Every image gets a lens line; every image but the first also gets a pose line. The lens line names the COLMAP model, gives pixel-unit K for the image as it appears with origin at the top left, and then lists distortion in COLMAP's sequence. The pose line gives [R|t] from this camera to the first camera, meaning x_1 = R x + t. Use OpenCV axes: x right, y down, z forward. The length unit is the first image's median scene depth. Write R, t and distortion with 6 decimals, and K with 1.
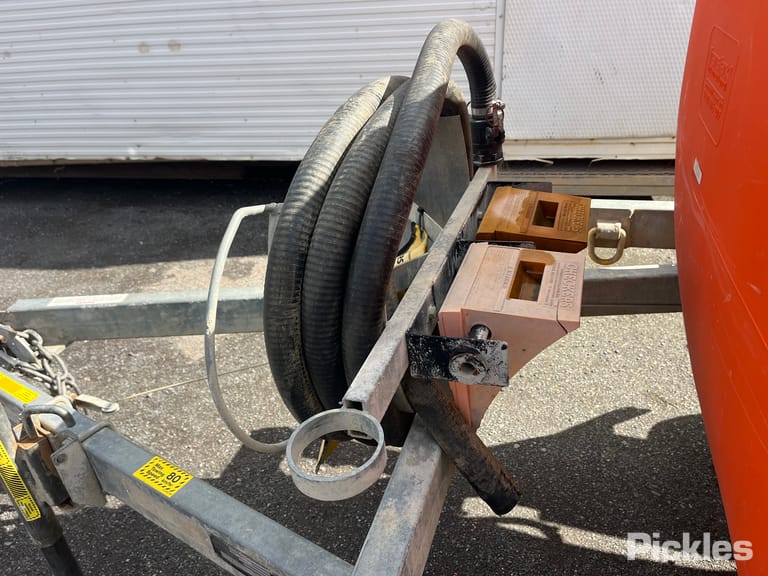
lens RADIAL K [[581.8, 0, 383.9], [0, 581.8, 291.5], [0, 0, 1]] dist [0.083379, -0.125036]
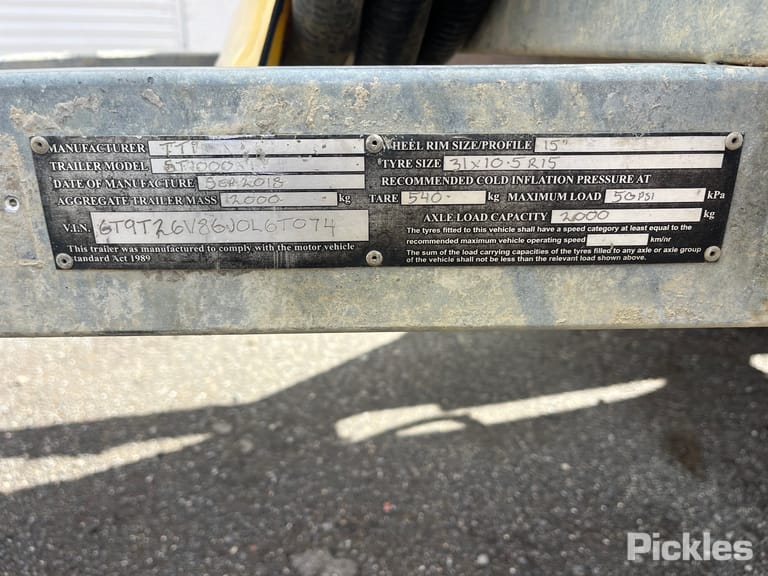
lens RADIAL K [[595.6, 0, 384.0], [0, 595.6, 288.0], [0, 0, 1]] dist [0.070816, -0.131250]
pose [[0.815735, -0.134780, 0.562505, -0.164164], [0.228525, 0.968455, -0.099354, 0.255796], [-0.531369, 0.209593, 0.820803, 0.348739]]
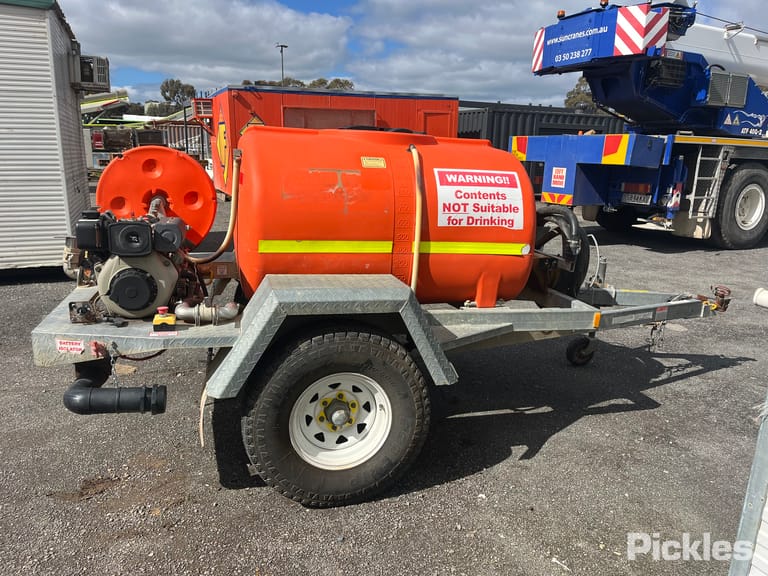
lens RADIAL K [[581.8, 0, 383.9], [0, 581.8, 291.5], [0, 0, 1]] dist [0.083379, -0.125036]
pose [[-0.831718, 0.172124, -0.527843, 1.595823], [-0.260133, 0.719100, 0.644381, -1.114156], [0.490485, 0.673253, -0.553313, 1.460844]]
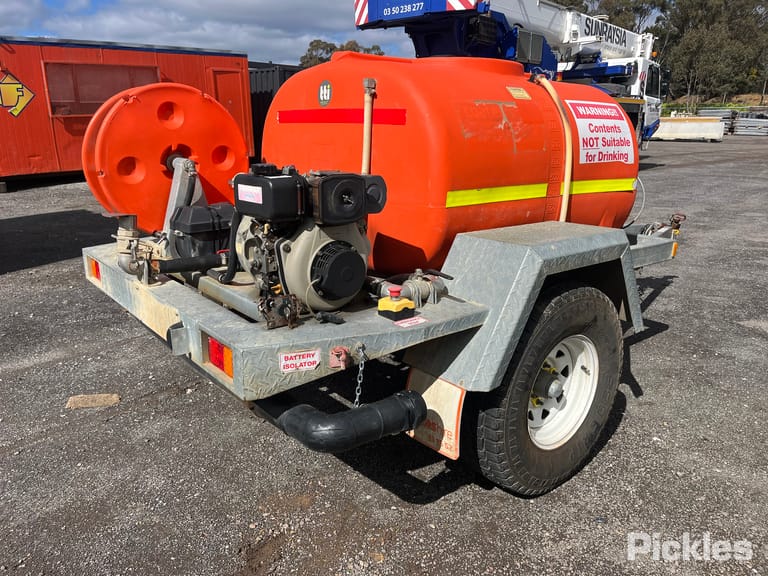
lens RADIAL K [[581.8, 0, 383.9], [0, 581.8, 291.5], [0, 0, 1]] dist [0.083379, -0.125036]
pose [[-0.527090, 0.300616, -0.794862, 2.095592], [-0.405266, 0.733211, 0.546041, -0.636060], [0.746951, 0.609943, -0.264639, 0.769163]]
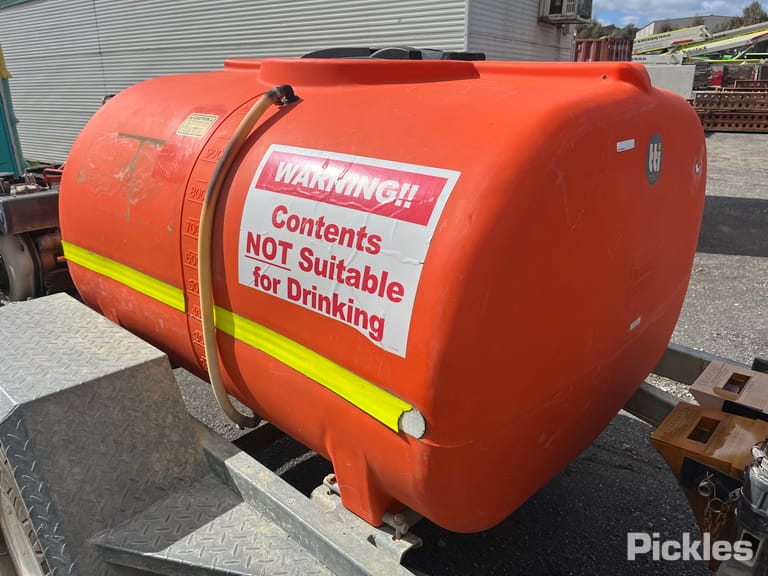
lens RADIAL K [[581.7, 0, 388.4], [0, 581.7, 282.1], [0, 0, 1]] dist [0.086417, -0.127470]
pose [[-0.916245, -0.065344, 0.395253, 0.218370], [0.256141, 0.663056, 0.703383, -0.699112], [-0.308037, 0.745712, -0.590785, 0.894263]]
